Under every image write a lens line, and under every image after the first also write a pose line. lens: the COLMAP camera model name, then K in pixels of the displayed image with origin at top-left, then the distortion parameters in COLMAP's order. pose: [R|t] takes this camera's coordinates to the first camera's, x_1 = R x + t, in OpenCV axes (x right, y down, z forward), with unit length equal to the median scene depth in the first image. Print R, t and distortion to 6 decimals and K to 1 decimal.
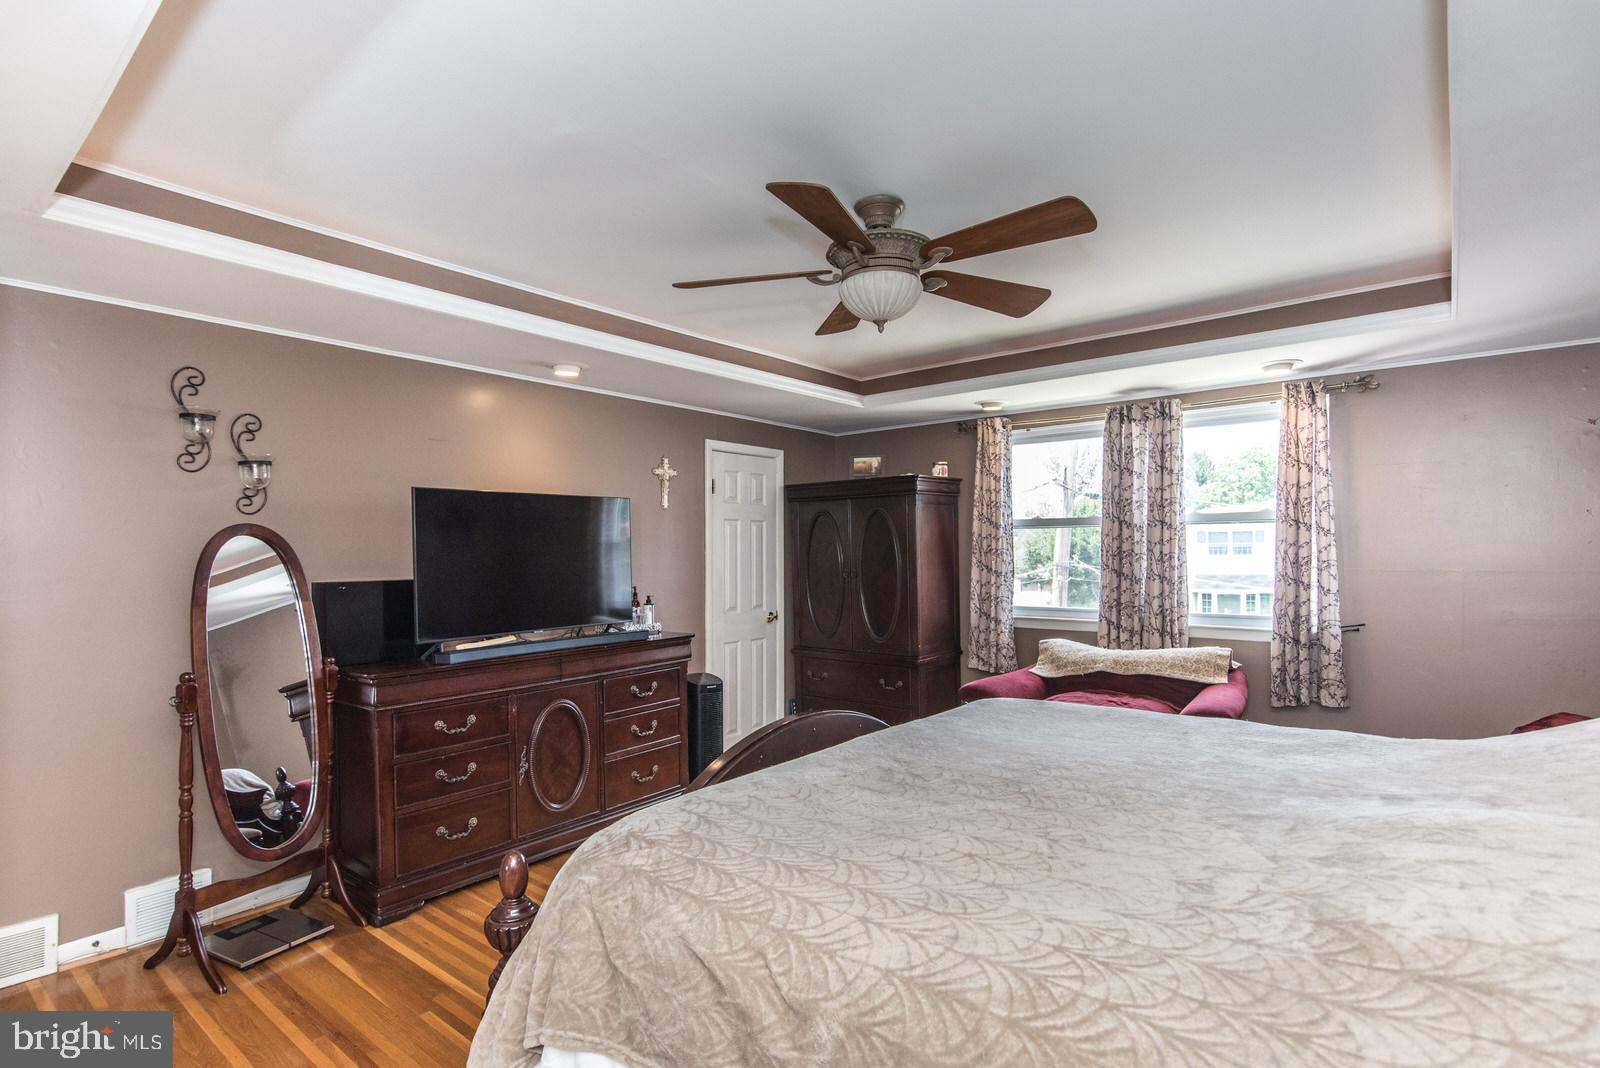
lens RADIAL K [[801.1, 0, 800.0], [0, 801.1, 534.0], [0, 0, 1]] dist [0.001322, -0.000145]
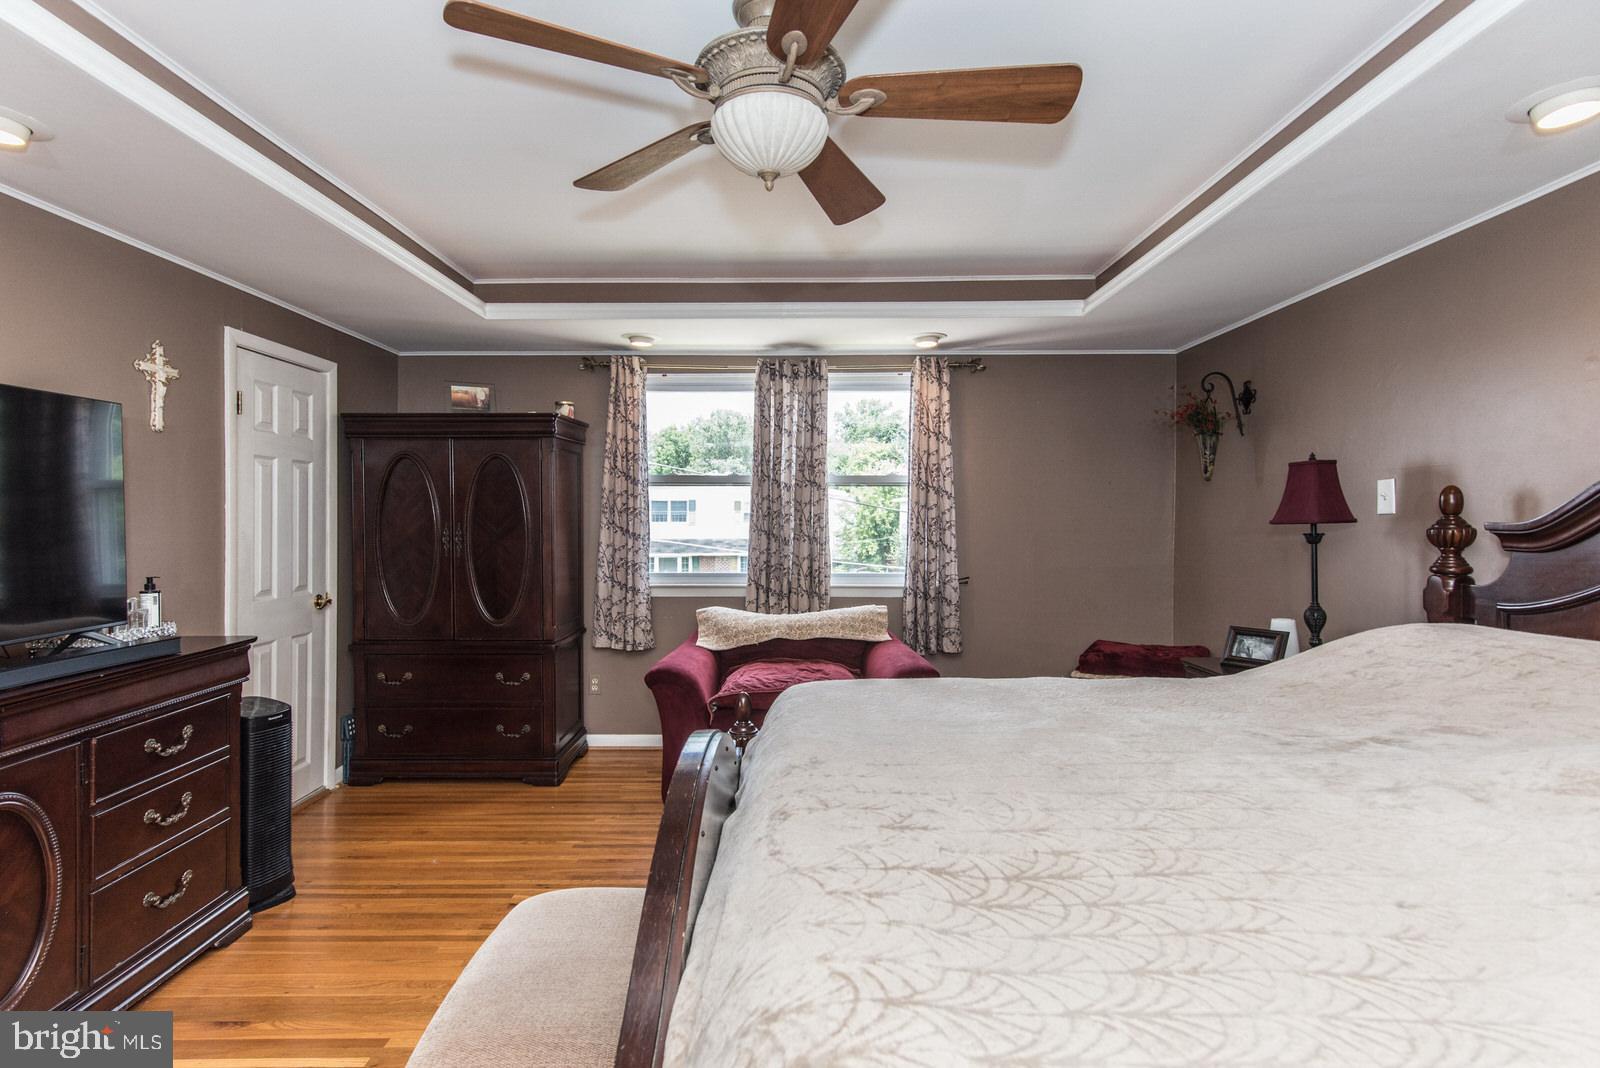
lens RADIAL K [[798.4, 0, 796.0], [0, 798.4, 515.3], [0, 0, 1]] dist [0.020781, -0.000723]
pose [[0.780766, 0.009987, 0.624744, -0.174366], [-0.020756, 0.999735, 0.009958, 0.015964], [-0.624479, -0.020742, 0.780767, 0.236331]]
